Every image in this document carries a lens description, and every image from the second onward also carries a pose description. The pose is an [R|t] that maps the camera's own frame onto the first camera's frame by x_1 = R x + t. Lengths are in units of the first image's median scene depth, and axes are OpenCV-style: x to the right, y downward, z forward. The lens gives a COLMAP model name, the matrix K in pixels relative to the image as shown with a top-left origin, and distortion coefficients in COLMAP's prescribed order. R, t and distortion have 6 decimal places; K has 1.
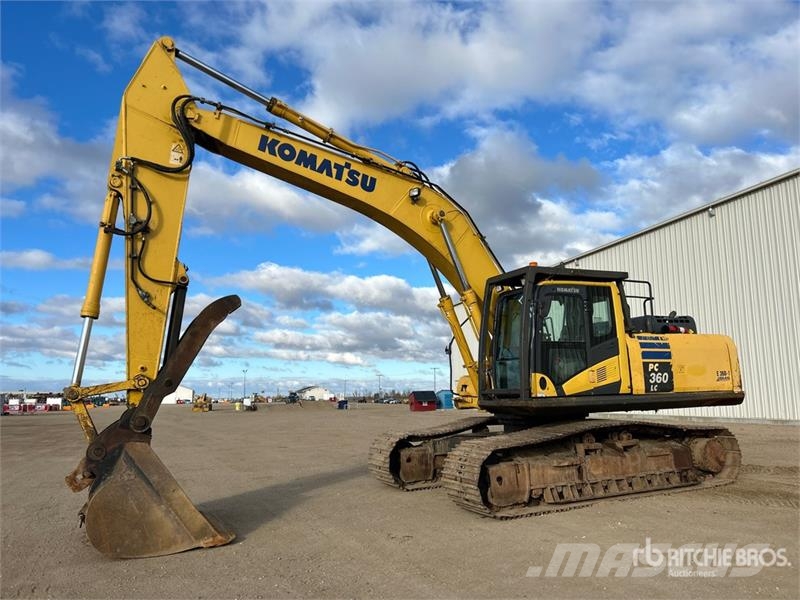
lens RADIAL K [[600.1, 0, 398.9], [0, 600.1, 297.9], [0, 0, 1]] dist [-0.002773, -0.000195]
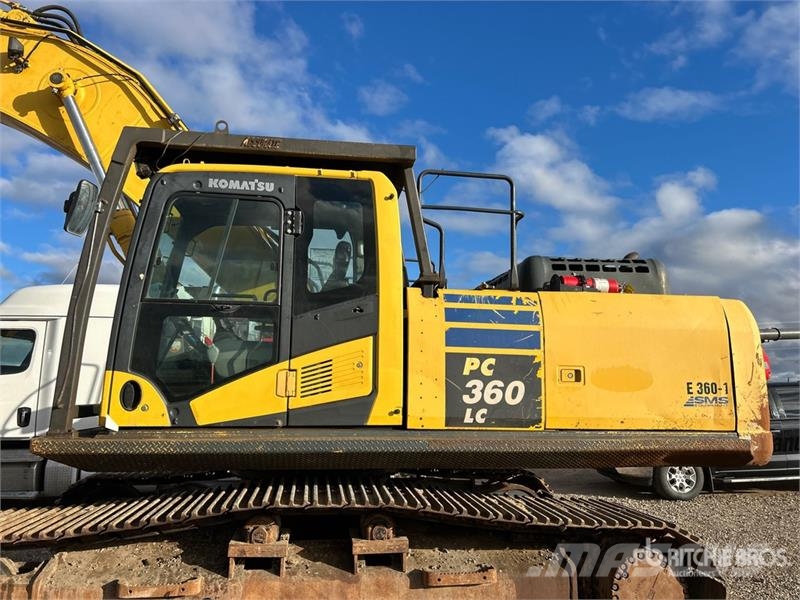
lens RADIAL K [[639.6, 0, 402.5], [0, 639.6, 298.8], [0, 0, 1]] dist [0.069970, -0.093619]
pose [[0.960407, -0.008046, -0.278485, 0.504014], [0.007383, 0.999967, -0.003430, 0.069732], [0.278503, 0.001238, 0.960435, 0.556944]]
